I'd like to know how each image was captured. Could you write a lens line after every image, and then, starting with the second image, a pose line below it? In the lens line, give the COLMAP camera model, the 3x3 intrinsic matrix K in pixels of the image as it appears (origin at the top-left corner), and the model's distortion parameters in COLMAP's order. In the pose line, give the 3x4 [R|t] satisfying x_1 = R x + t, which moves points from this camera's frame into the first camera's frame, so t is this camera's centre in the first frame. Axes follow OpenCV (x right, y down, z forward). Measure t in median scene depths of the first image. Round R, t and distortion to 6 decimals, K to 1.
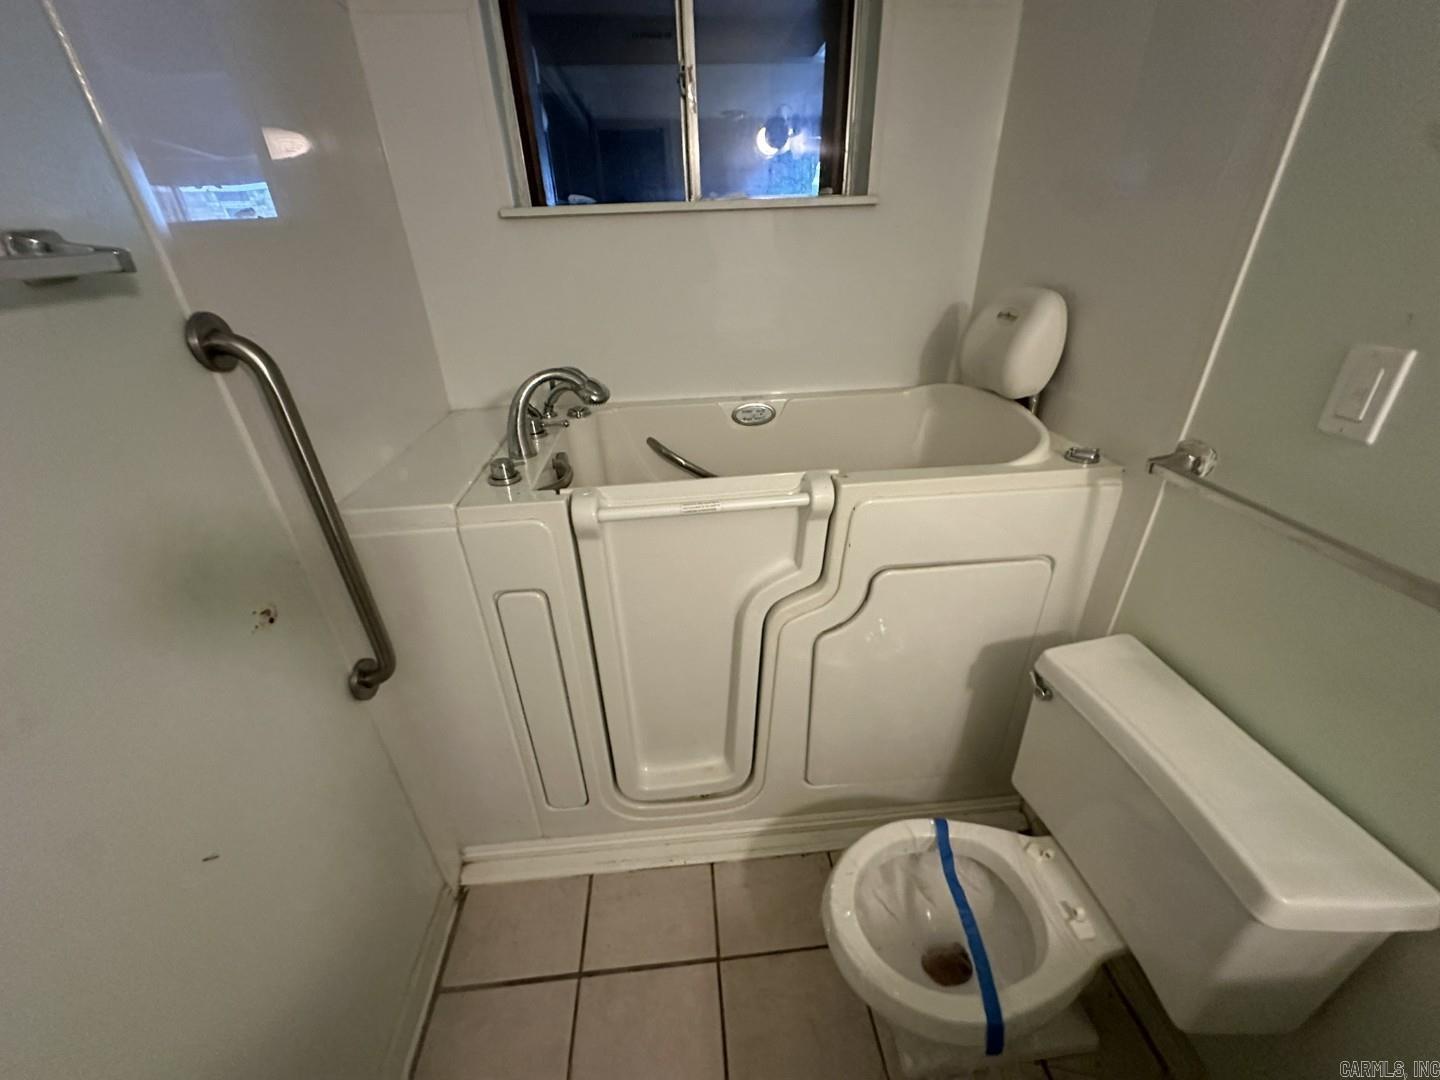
lens RADIAL K [[574.9, 0, 720.1], [0, 574.9, 540.8], [0, 0, 1]] dist [0.002892, 0.000898]
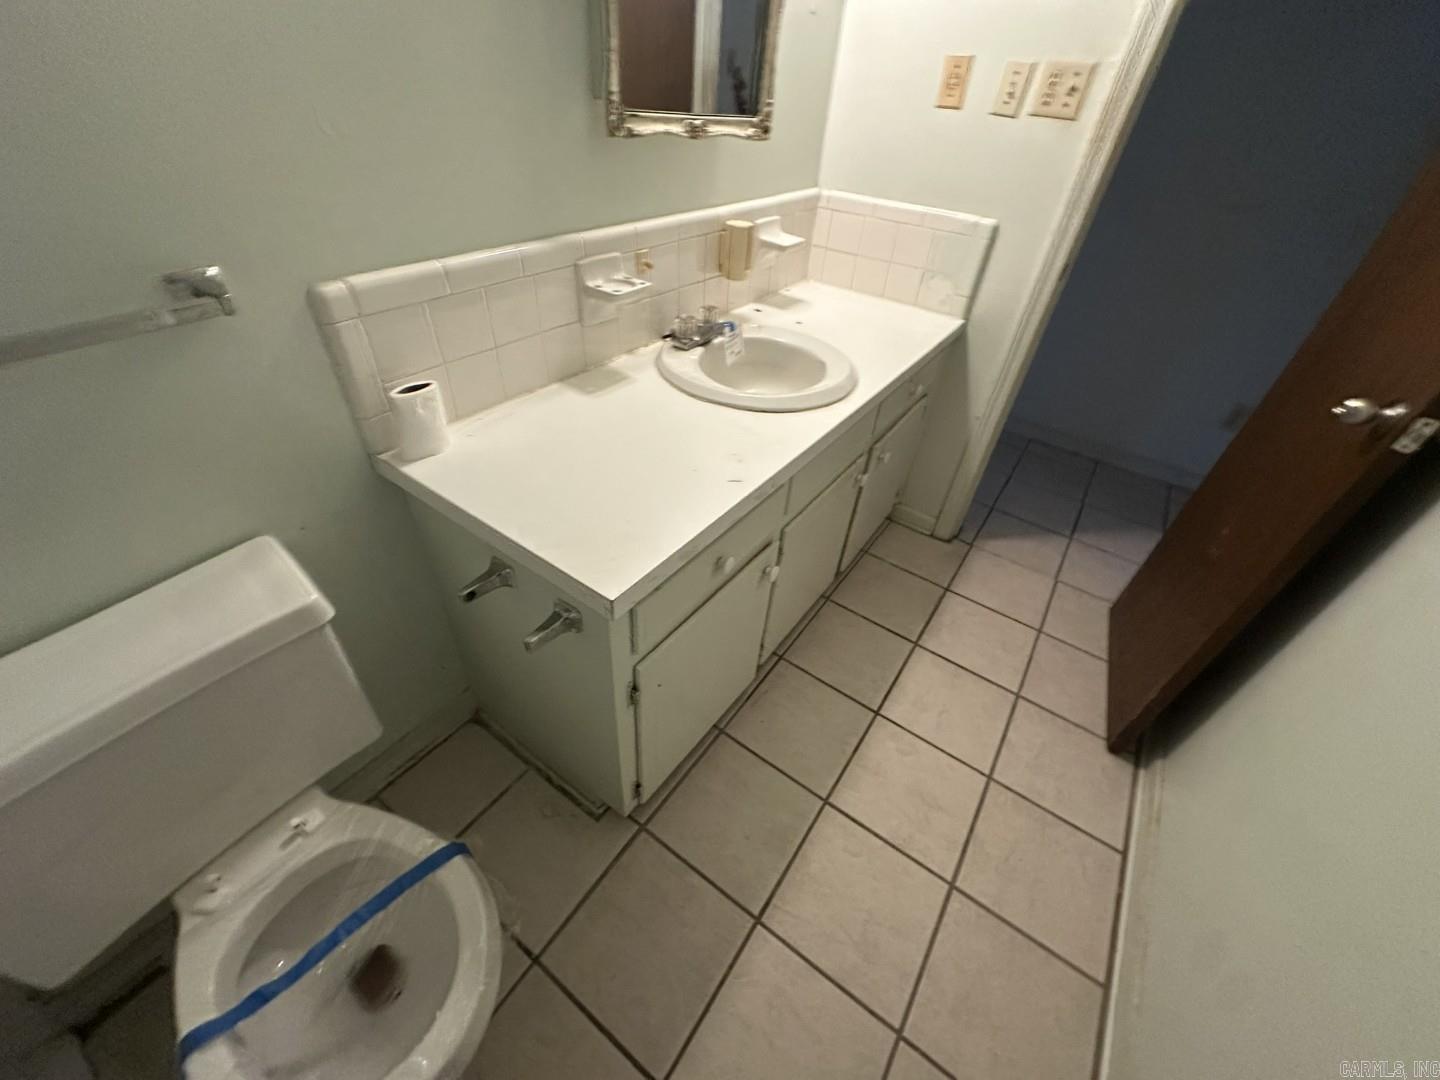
lens RADIAL K [[574.9, 0, 717.2], [0, 574.9, 538.1], [0, 0, 1]] dist [0.002892, 0.000898]
pose [[-0.766870, -0.423817, 0.481965, -0.114515], [0.266809, 0.472466, 0.839993, -0.132940], [-0.583716, 0.772758, -0.249242, 0.487602]]
